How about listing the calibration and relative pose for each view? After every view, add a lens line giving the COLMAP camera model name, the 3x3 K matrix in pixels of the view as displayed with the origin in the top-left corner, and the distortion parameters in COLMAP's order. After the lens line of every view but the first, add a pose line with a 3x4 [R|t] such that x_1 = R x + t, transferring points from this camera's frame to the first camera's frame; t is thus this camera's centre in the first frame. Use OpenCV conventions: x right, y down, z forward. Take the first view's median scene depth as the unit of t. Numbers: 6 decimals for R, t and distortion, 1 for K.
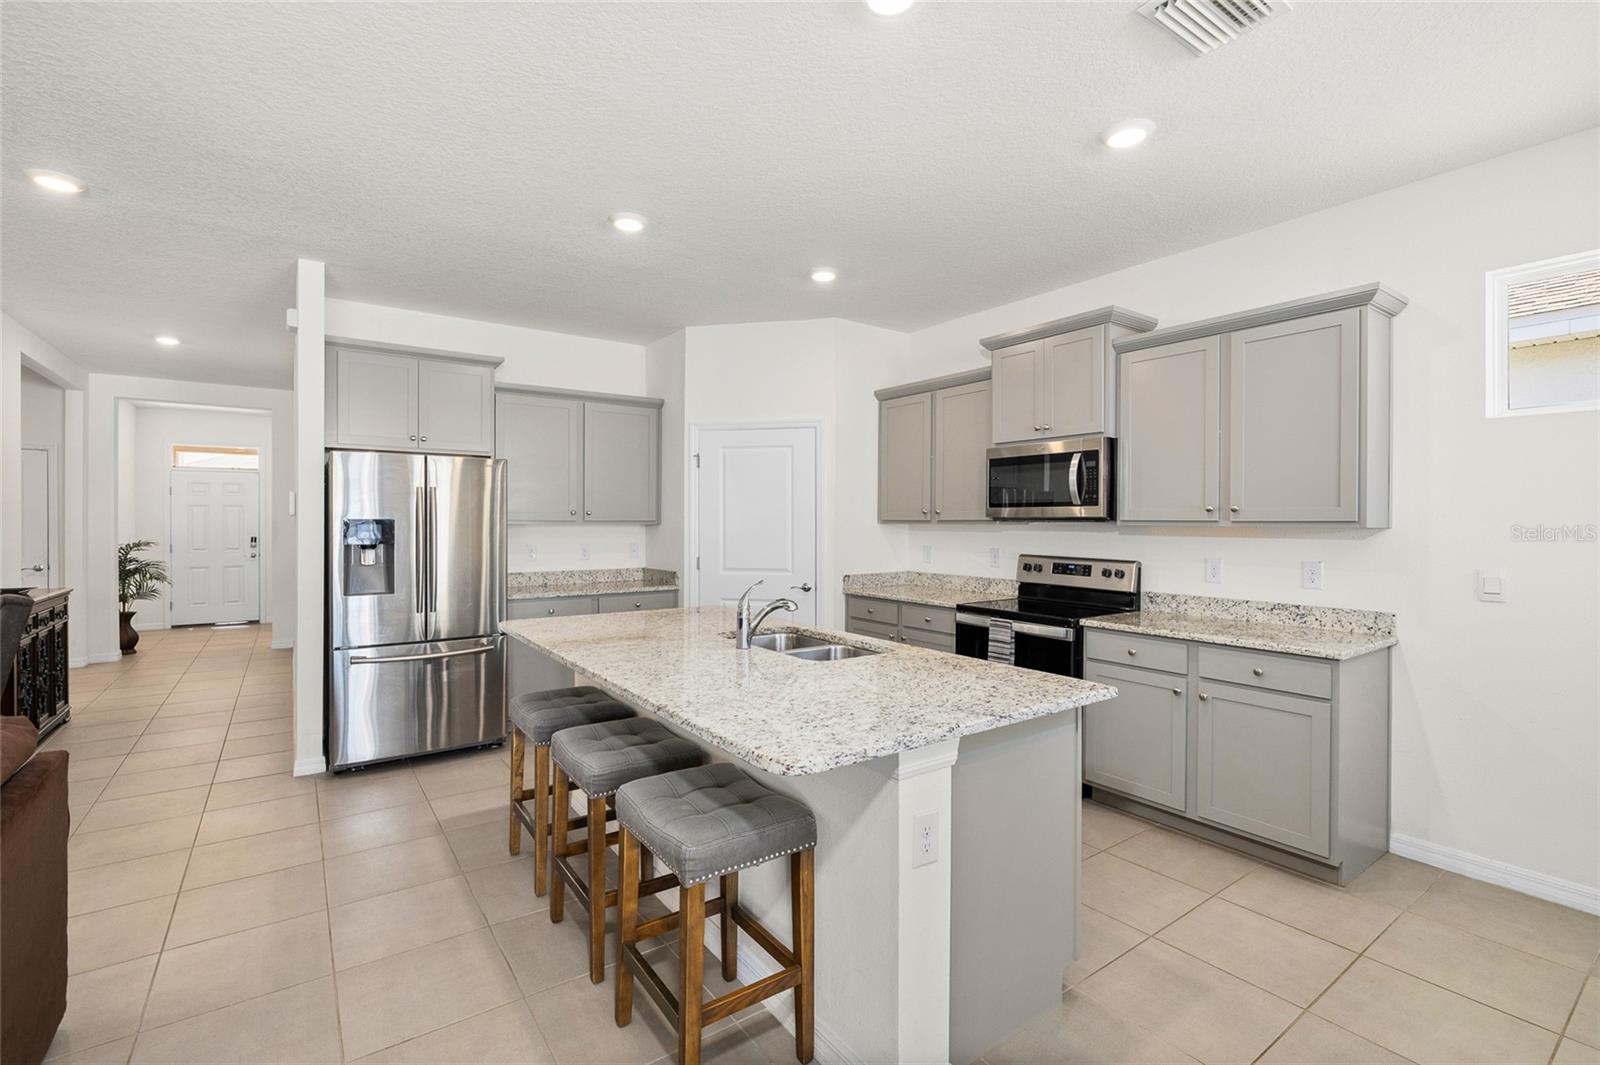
lens RADIAL K [[710.1, 0, 779.0], [0, 710.1, 524.4], [0, 0, 1]] dist [-0.011013, 0.000558]
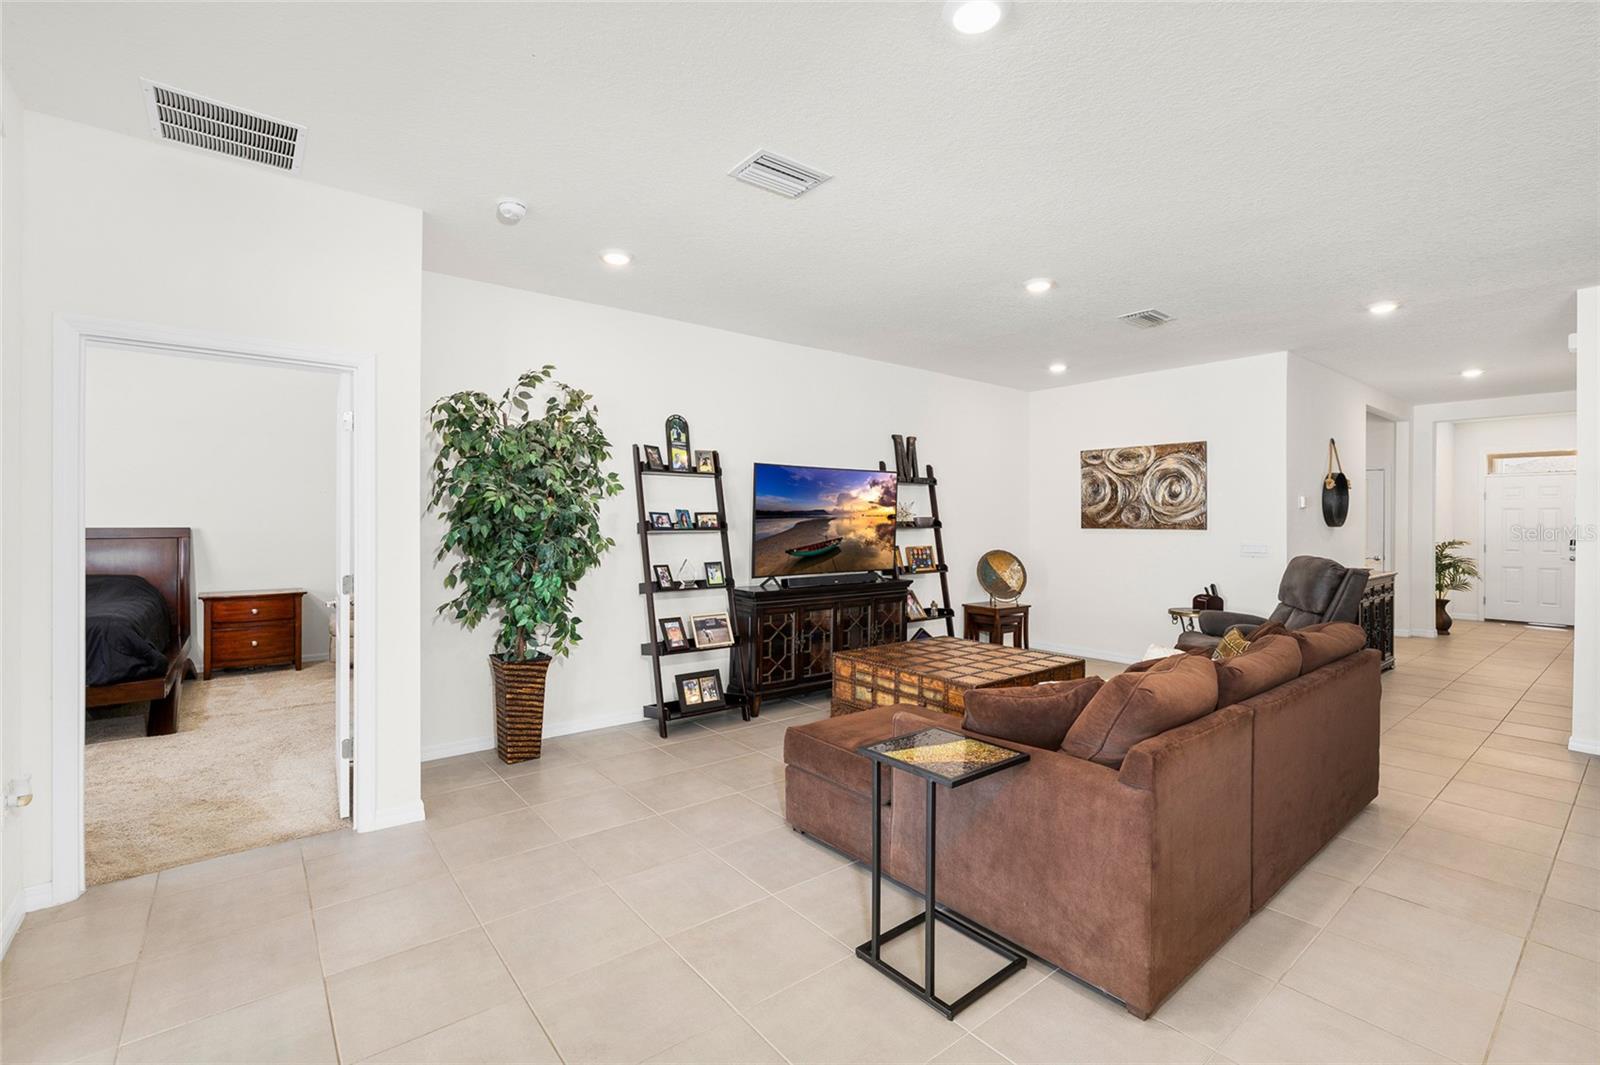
lens RADIAL K [[710.1, 0, 827.7], [0, 710.1, 525.1], [0, 0, 1]] dist [-0.011013, 0.000558]
pose [[0.091230, 0.005265, -0.995816, 0.294350], [-0.007199, 0.999963, 0.004627, 0.000879], [0.995804, 0.006747, 0.091265, -0.260961]]
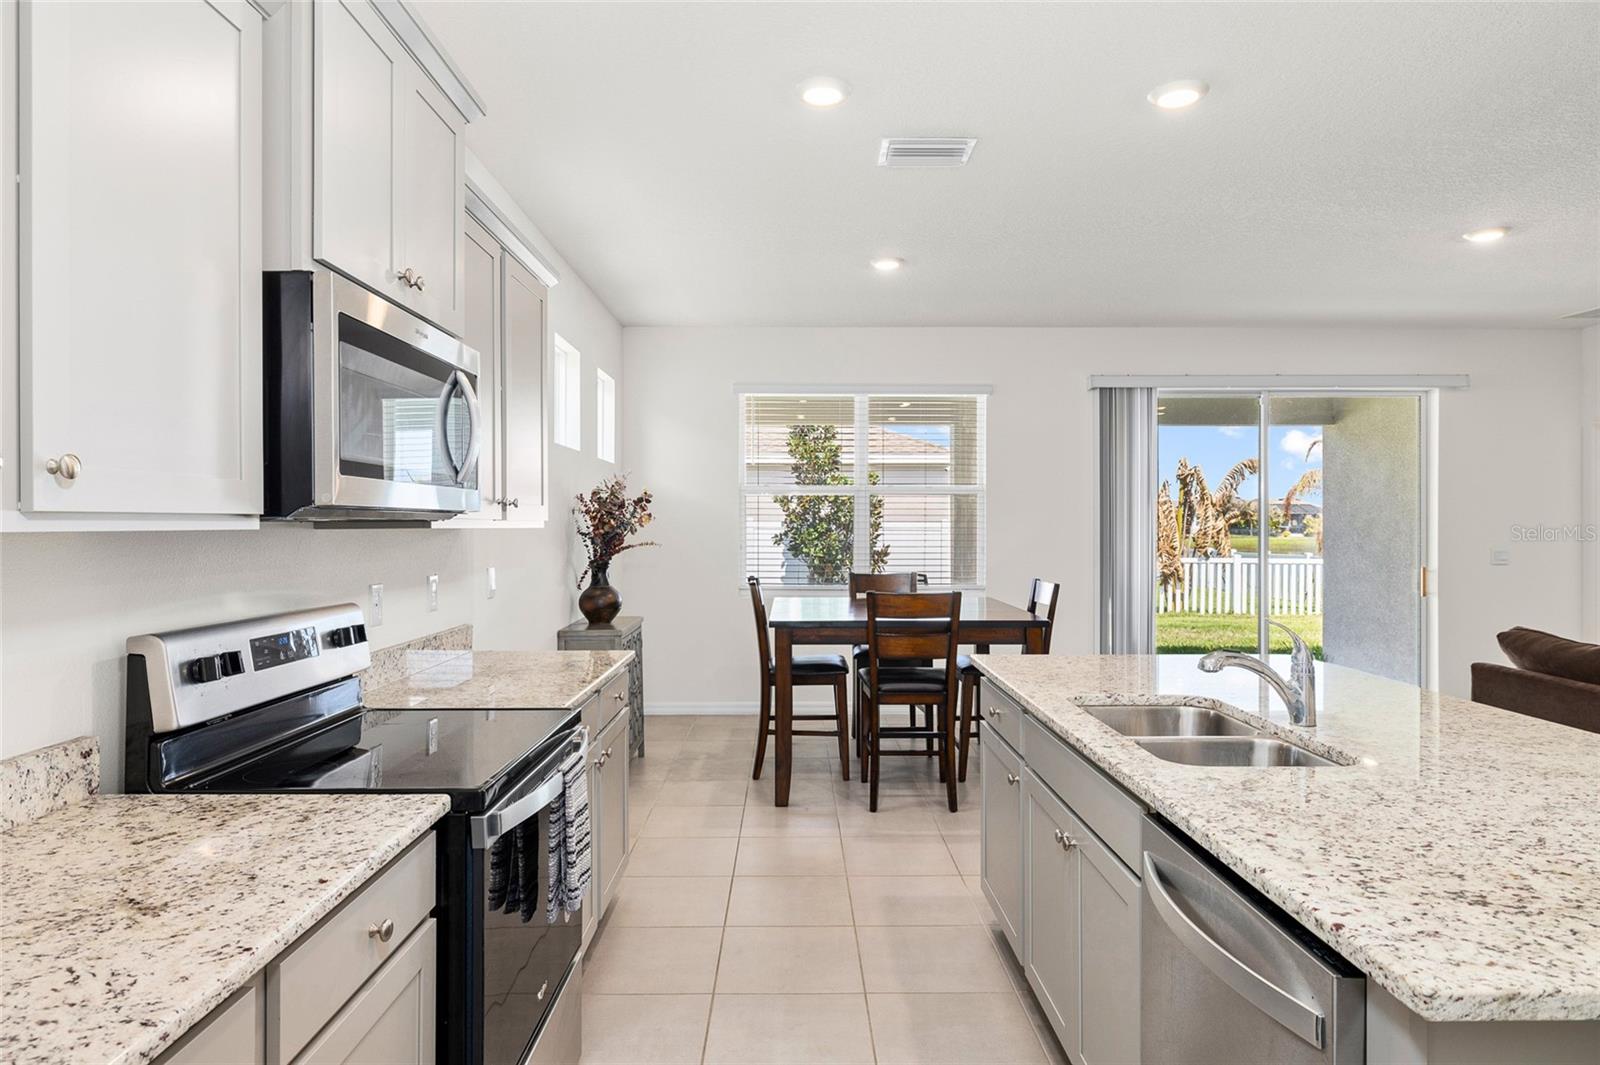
lens RADIAL K [[911.6, 0, 792.0], [0, 911.6, 528.4], [0, 0, 1]] dist [0.002390, 0.000236]
pose [[-0.817097, -0.003820, 0.576488, -0.076796], [0.001799, 0.999956, 0.009176, -0.003041], [-0.576498, 0.008534, -0.817054, 1.189160]]
